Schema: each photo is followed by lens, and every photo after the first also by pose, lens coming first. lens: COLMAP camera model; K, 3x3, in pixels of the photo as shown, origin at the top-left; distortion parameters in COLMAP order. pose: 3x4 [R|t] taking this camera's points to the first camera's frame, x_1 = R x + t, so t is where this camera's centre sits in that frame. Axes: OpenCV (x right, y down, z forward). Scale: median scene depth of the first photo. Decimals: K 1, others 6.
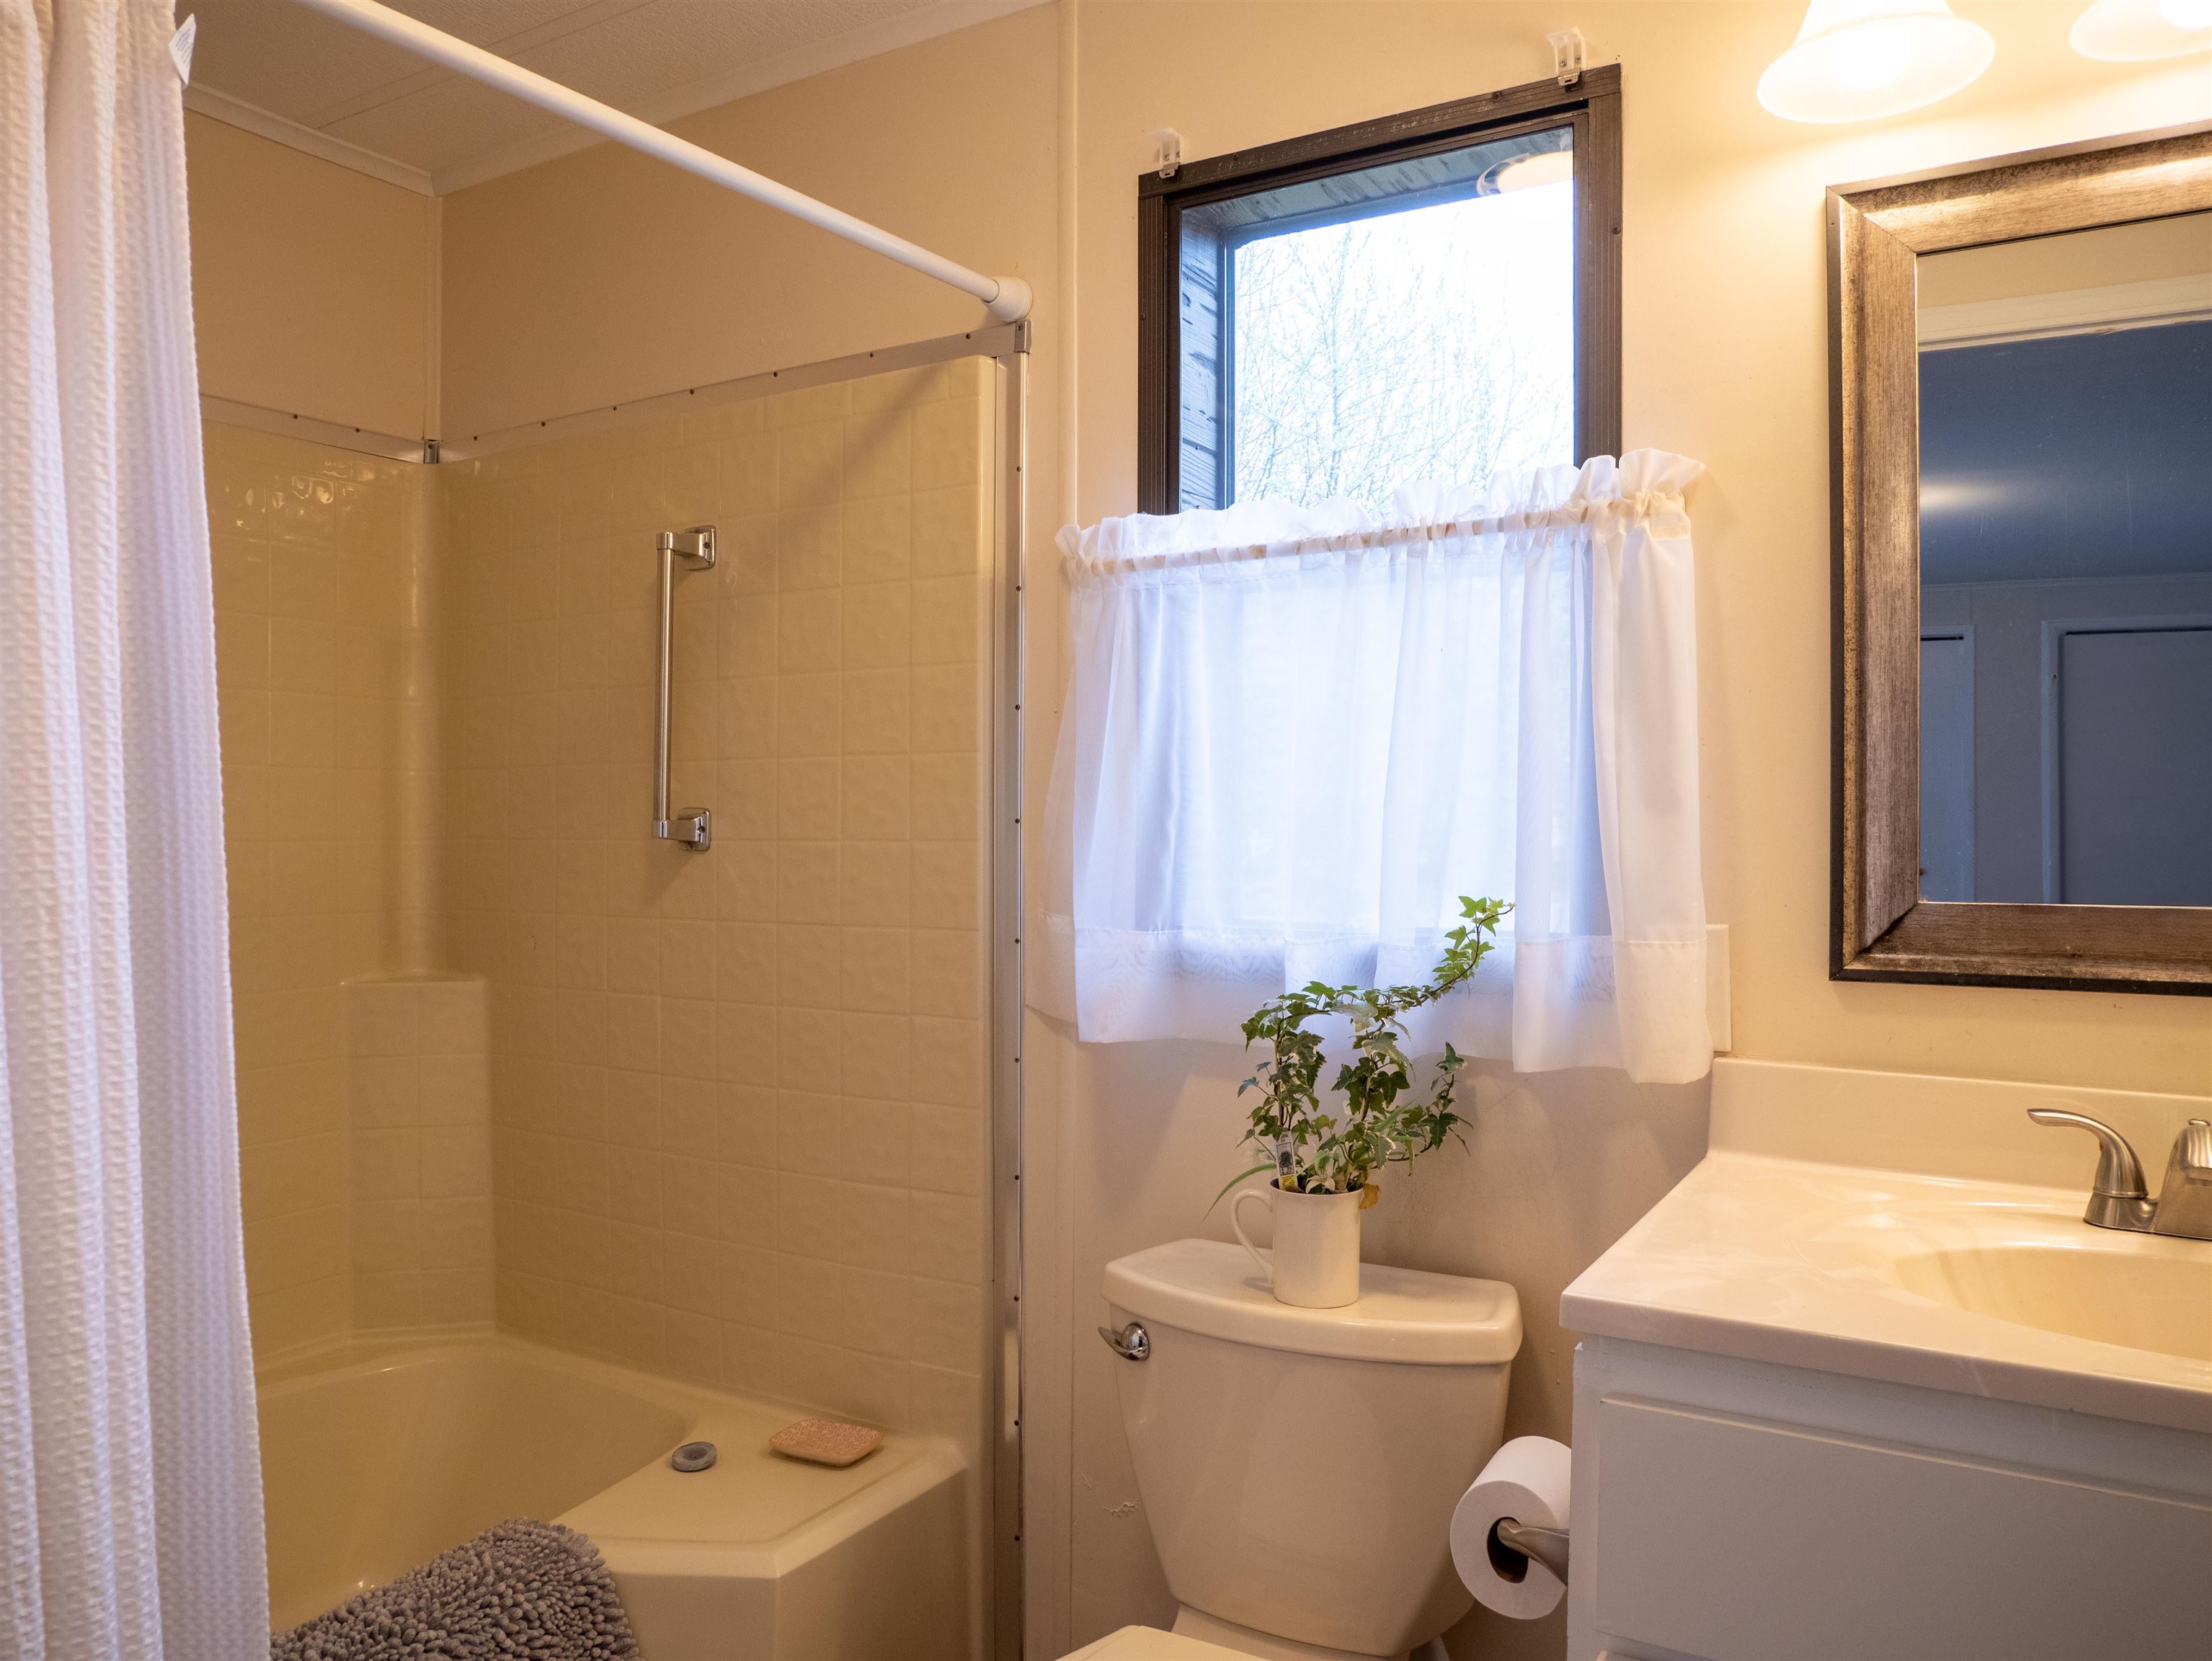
lens RADIAL K [[1577.3, 0, 1099.2], [0, 1577.3, 828.5], [0, 0, 1]] dist [-0.055313, 0.027303]
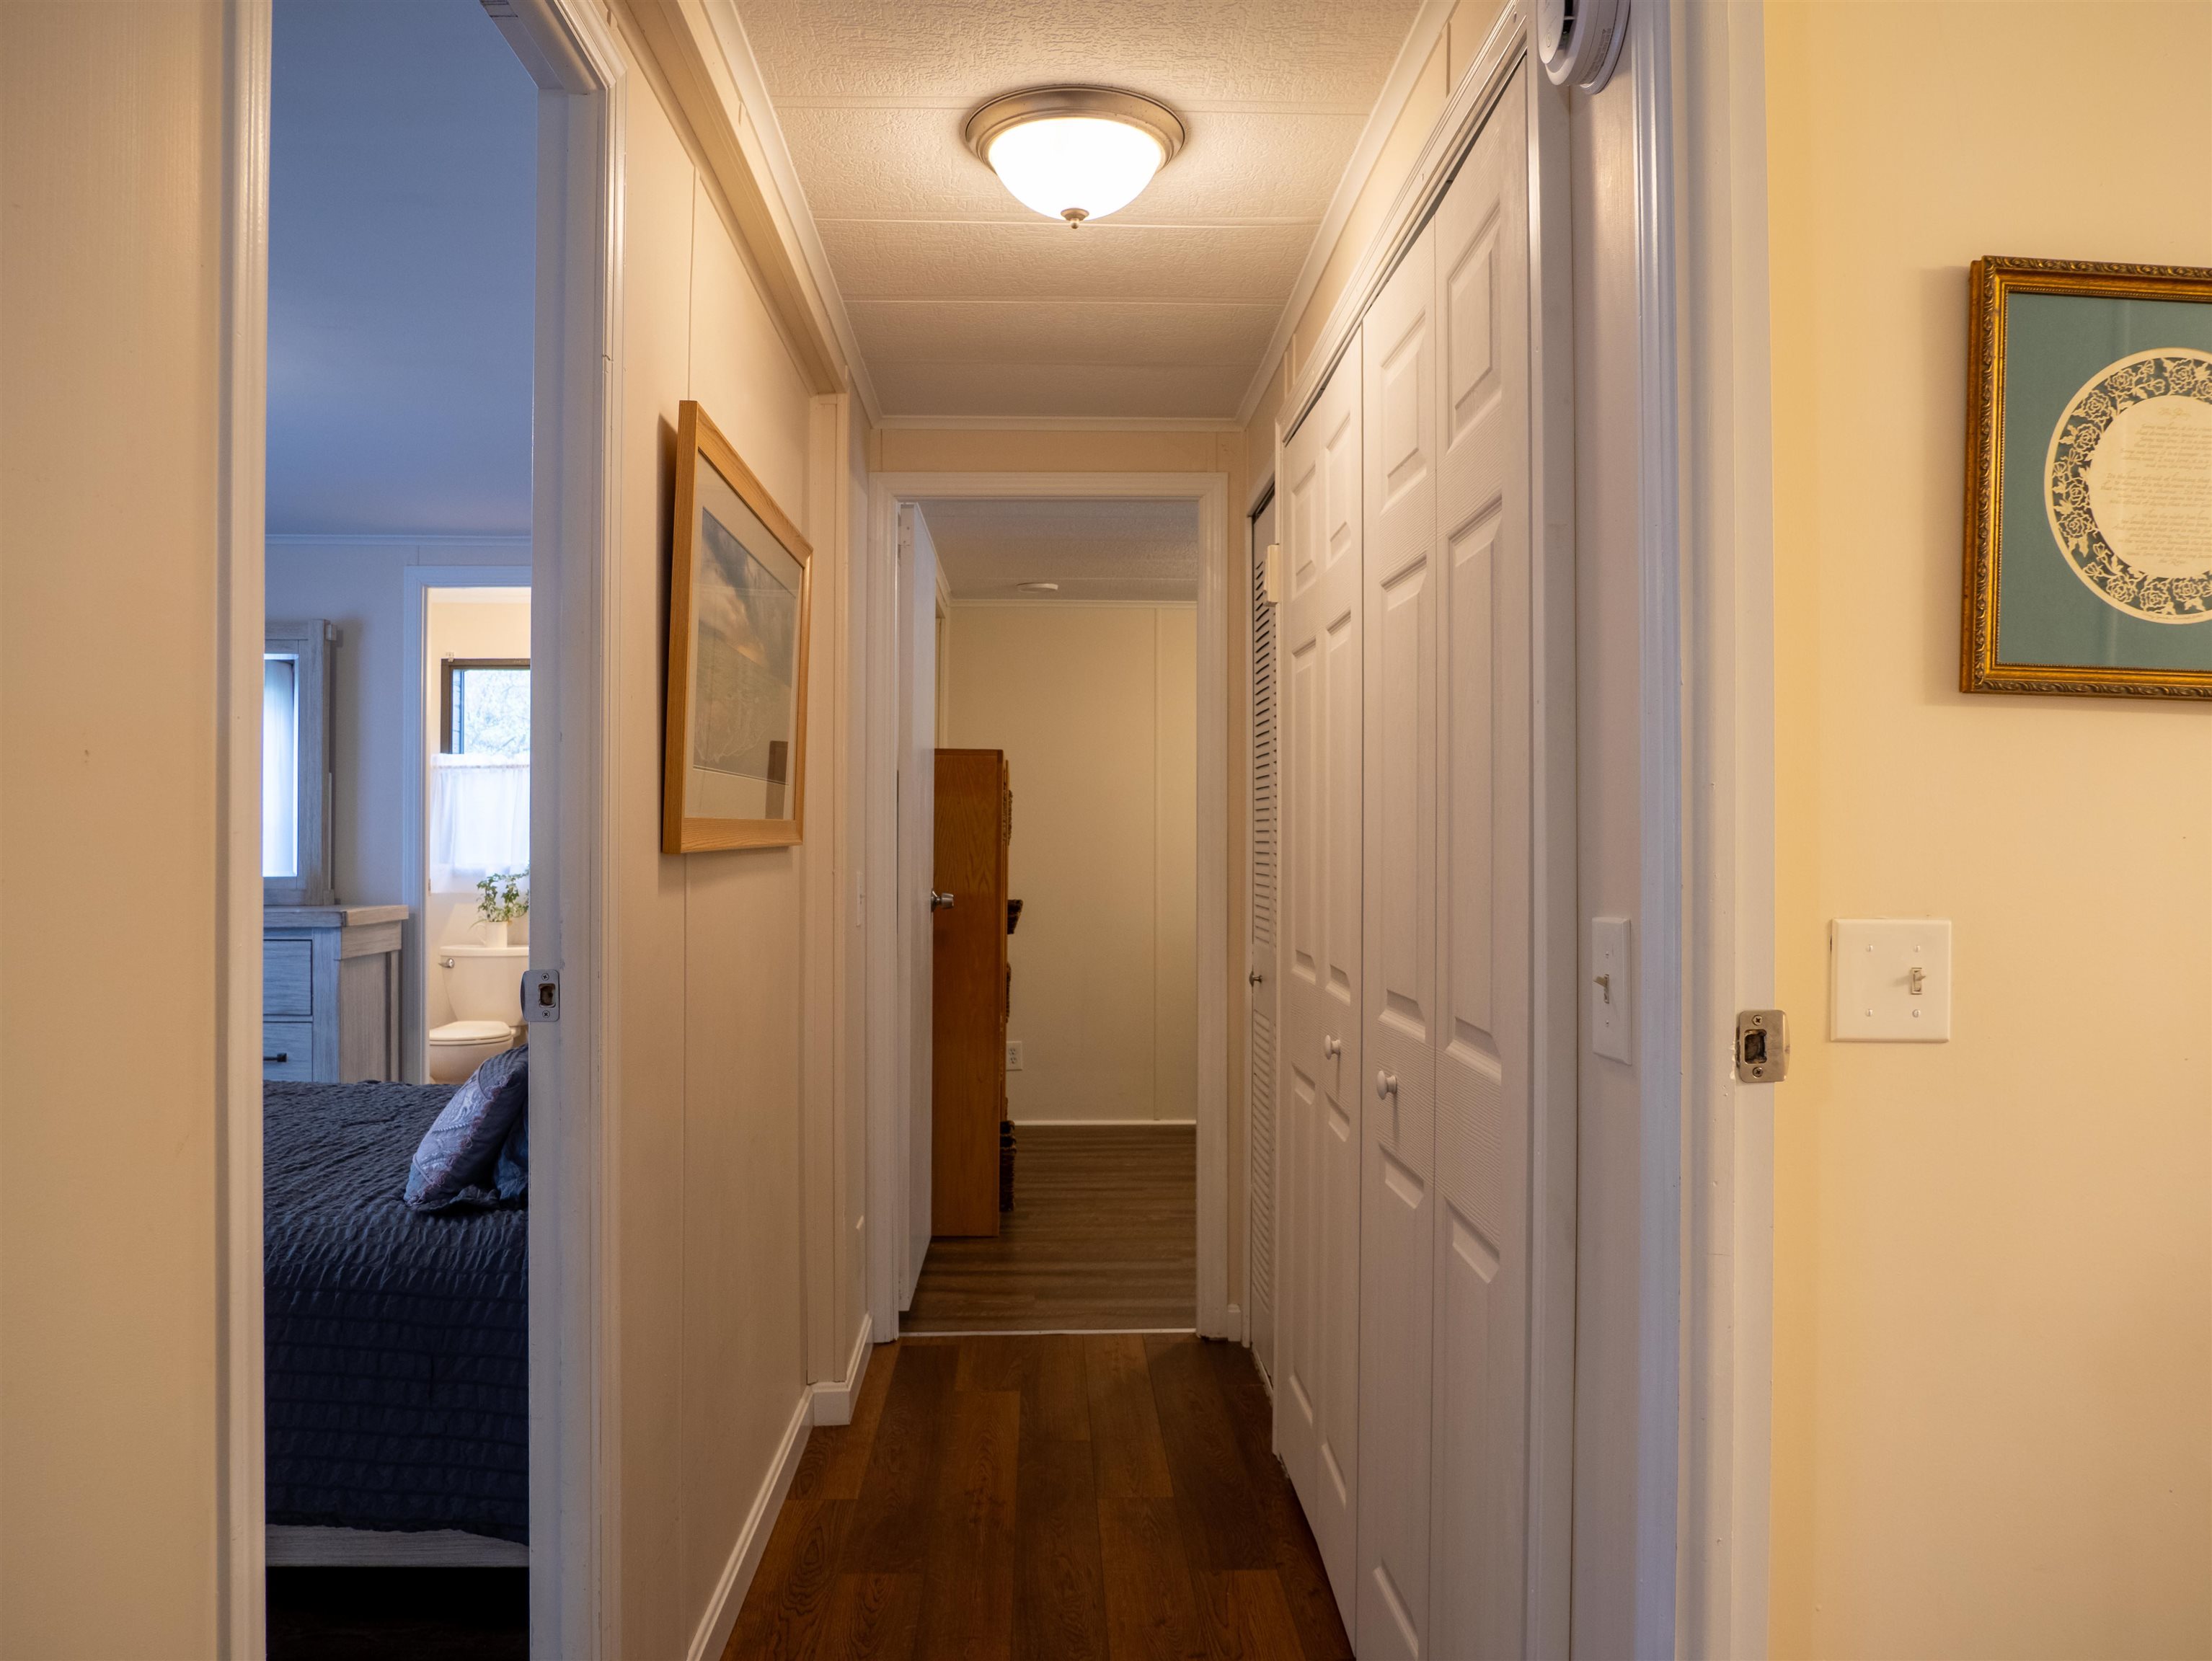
lens RADIAL K [[1577.0, 0, 1099.2], [0, 1577.0, 828.6], [0, 0, 1]] dist [-0.055313, 0.027303]
pose [[0.833127, 0.002129, 0.553077, -0.836166], [0.005349, 0.999915, -0.011907, 0.035651], [-0.553055, 0.012878, 0.833045, -3.393449]]
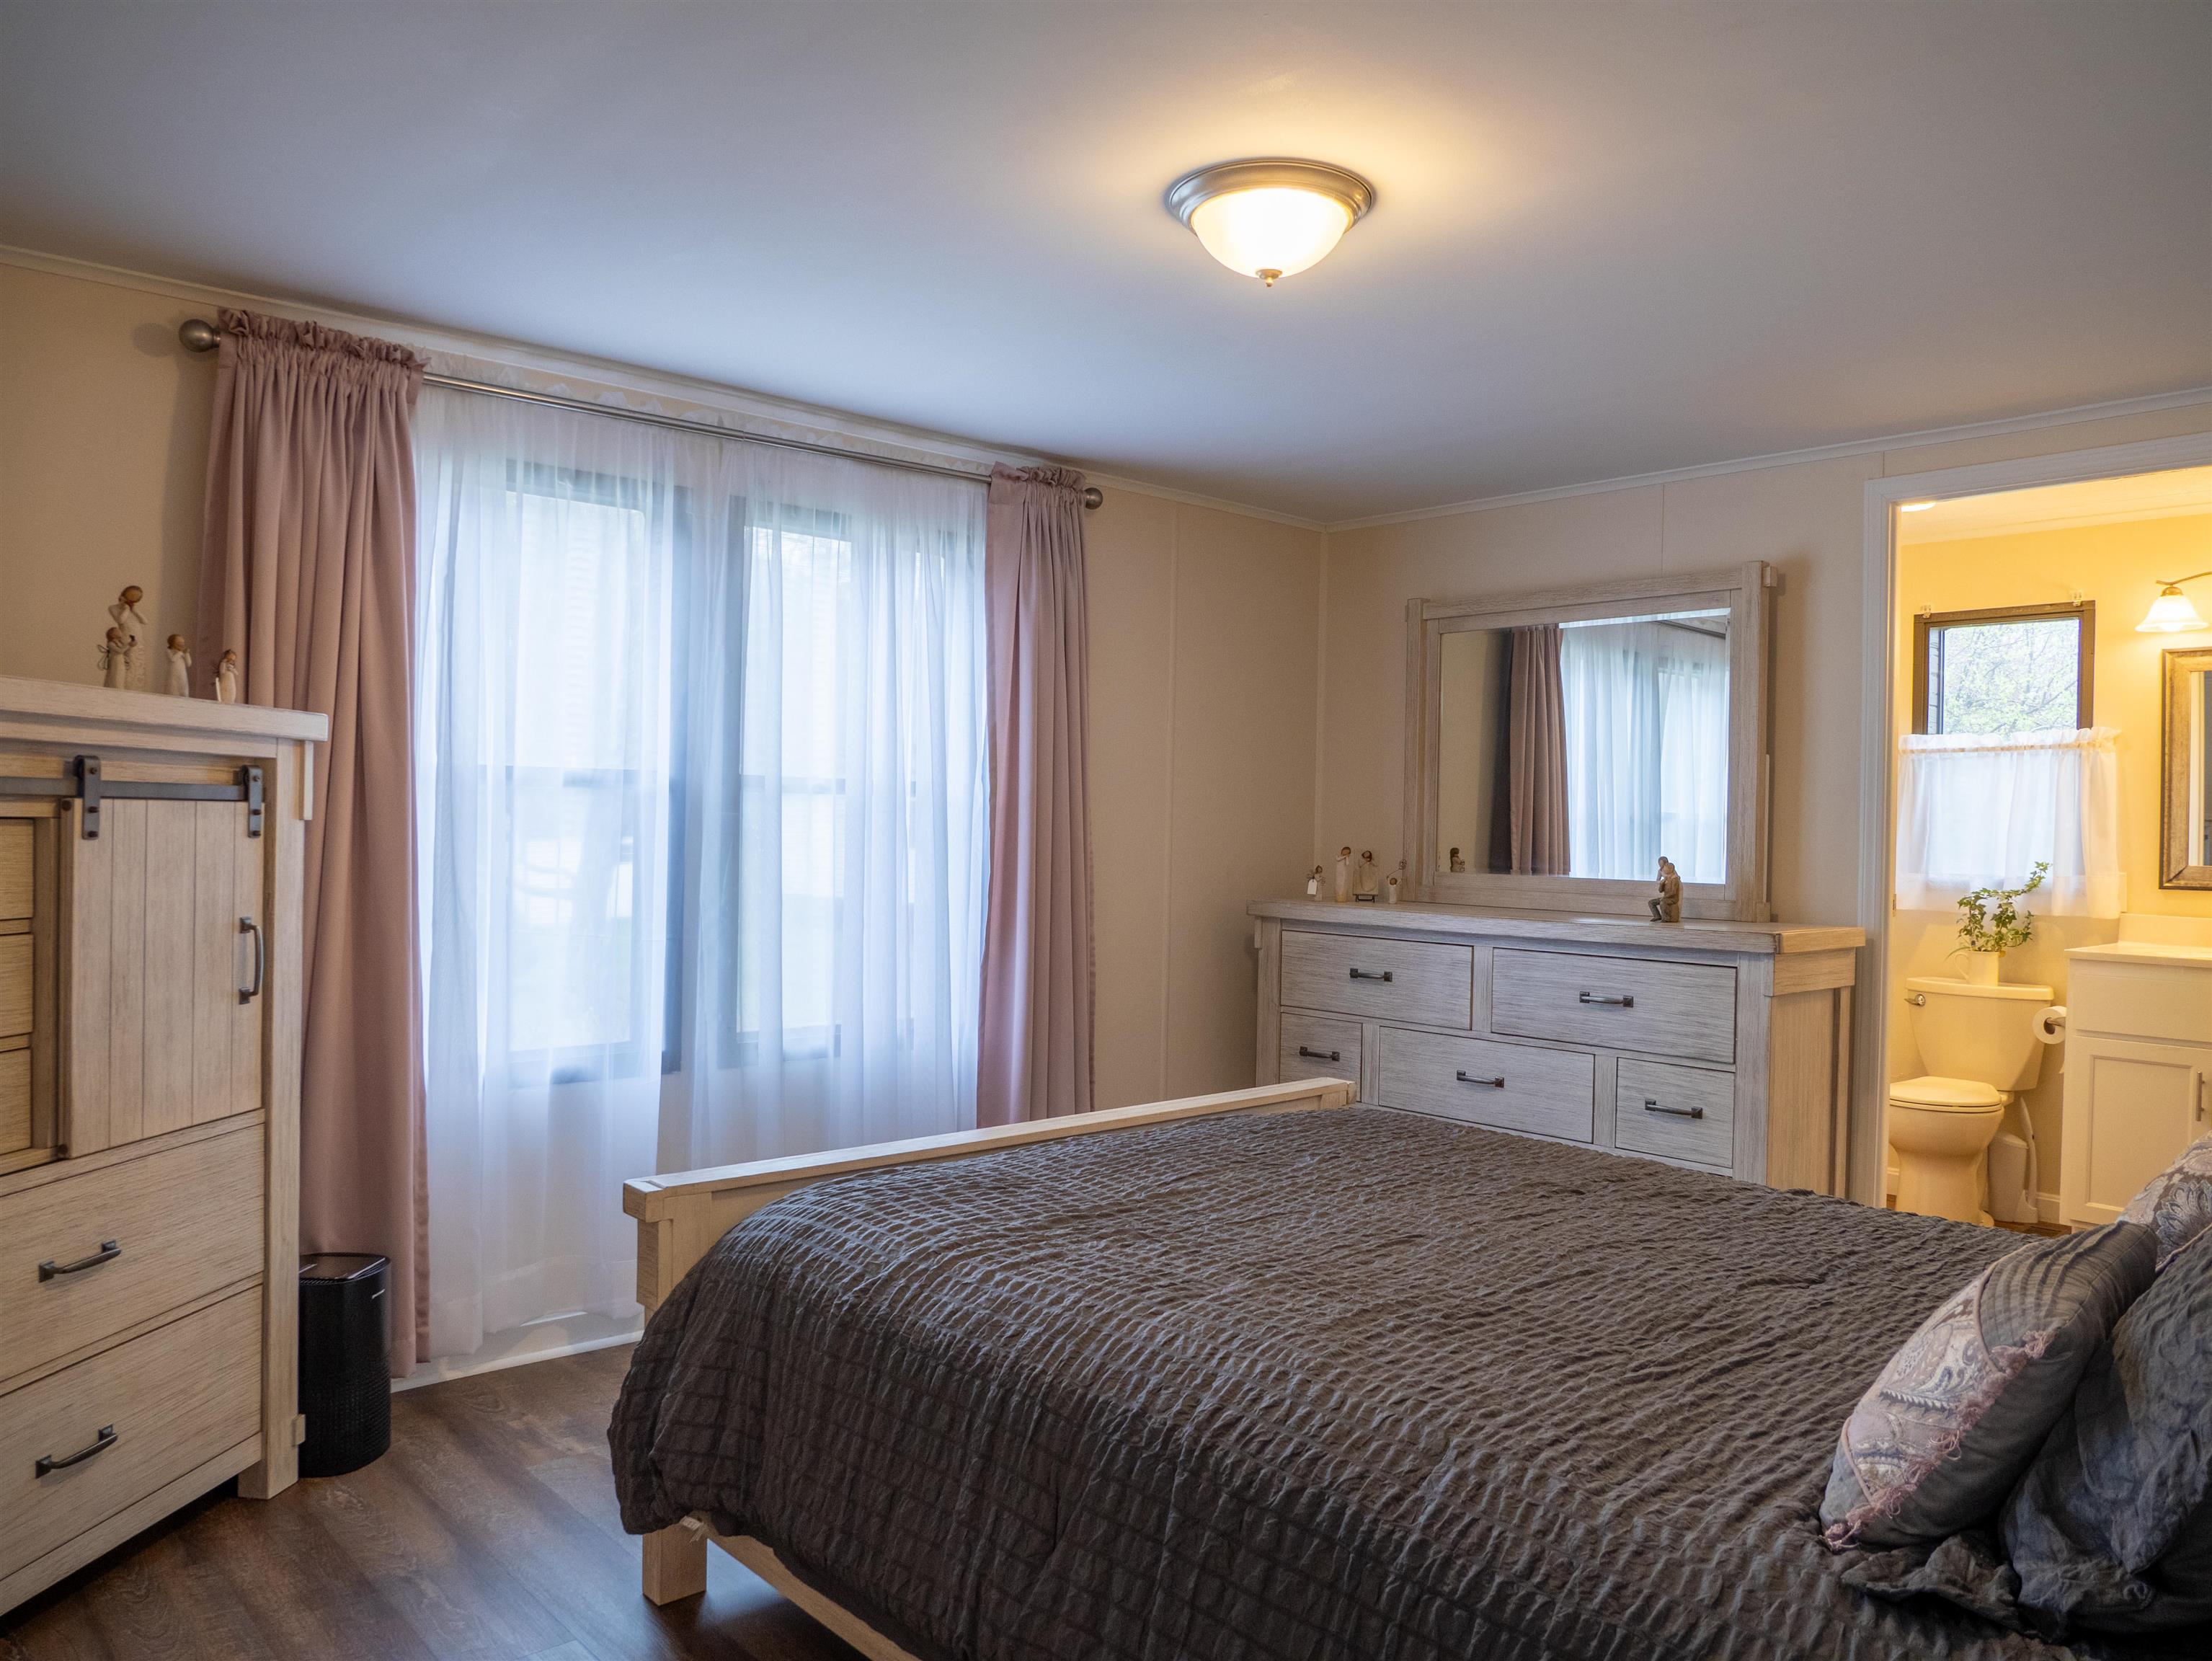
lens RADIAL K [[1577.3, 0, 1099.2], [0, 1577.3, 828.5], [0, 0, 1]] dist [-0.055313, 0.027303]
pose [[0.957206, 0.017511, -0.288878, -0.683547], [-0.020292, 0.999772, -0.006633, 0.033187], [0.288696, 0.012211, 0.957343, -2.581523]]
